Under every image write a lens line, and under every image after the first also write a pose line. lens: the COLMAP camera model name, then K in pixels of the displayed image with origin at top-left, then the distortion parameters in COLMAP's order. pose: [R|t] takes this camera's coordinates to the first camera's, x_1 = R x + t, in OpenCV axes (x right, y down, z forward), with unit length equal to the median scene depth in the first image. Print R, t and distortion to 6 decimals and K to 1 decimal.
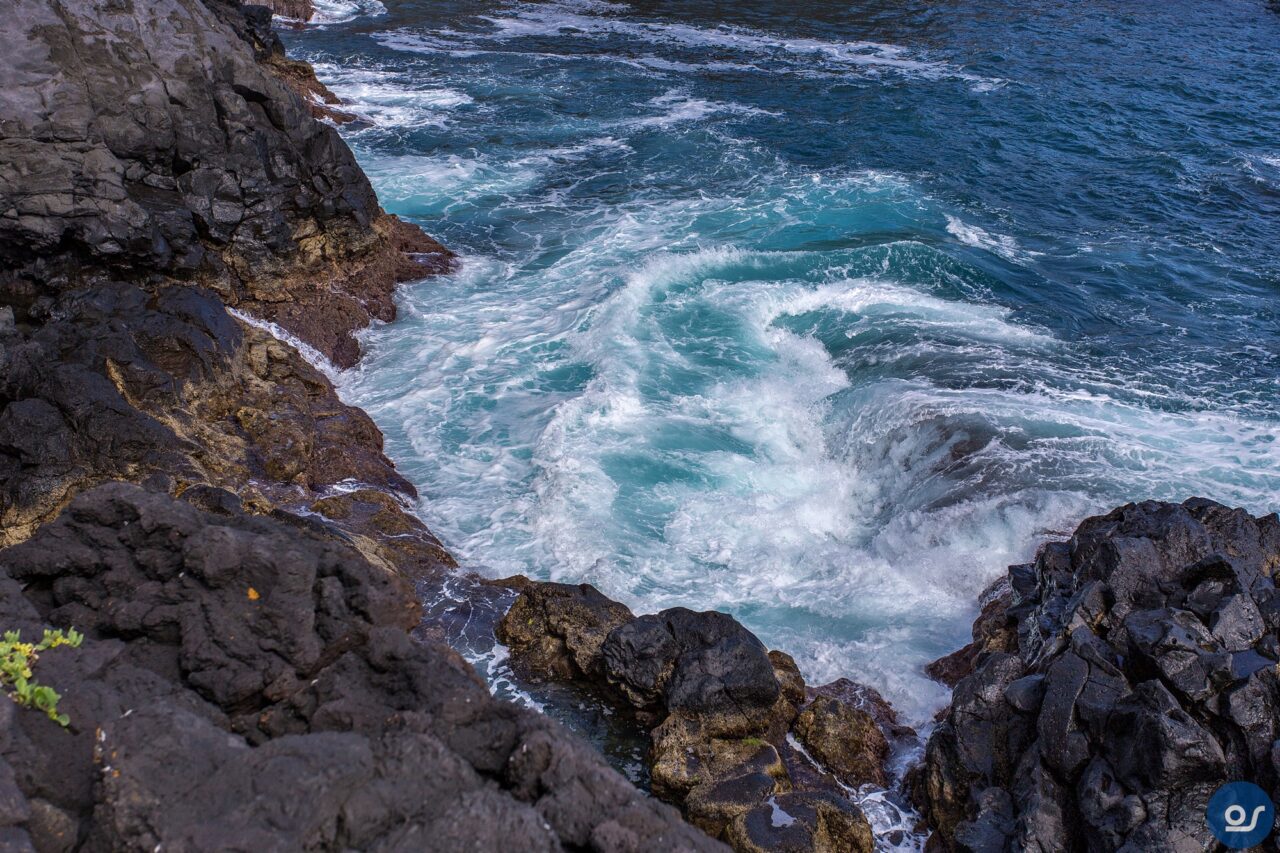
lens RADIAL K [[1517.9, 0, 639.9], [0, 1517.9, 427.2], [0, 0, 1]] dist [0.017481, 0.000000]
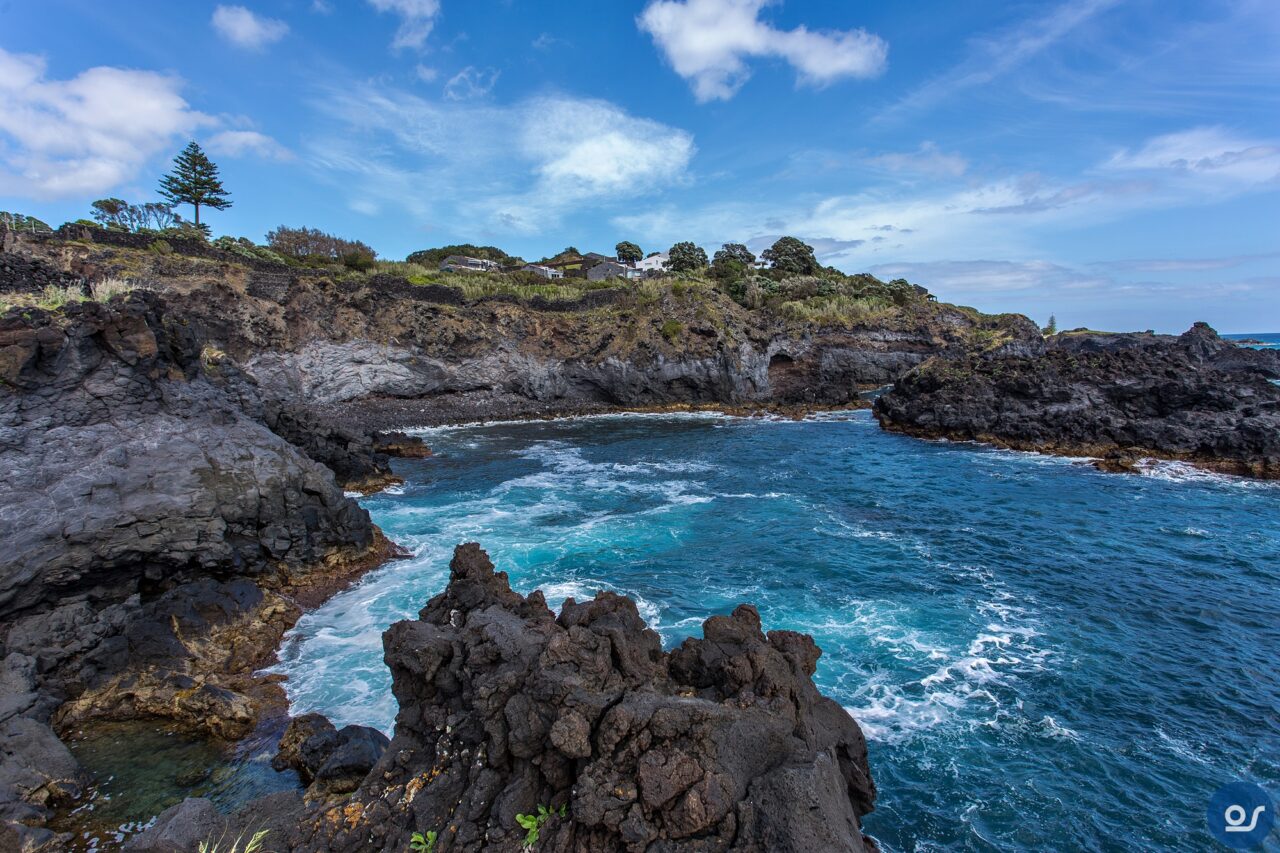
lens RADIAL K [[715.6, 0, 640.3], [0, 715.6, 426.1], [0, 0, 1]] dist [0.001048, 0.000000]
pose [[0.997326, -0.062070, -0.038575, 0.302910], [0.048073, 0.954780, -0.293401, 0.023170], [0.055042, 0.290762, 0.955211, -0.009172]]
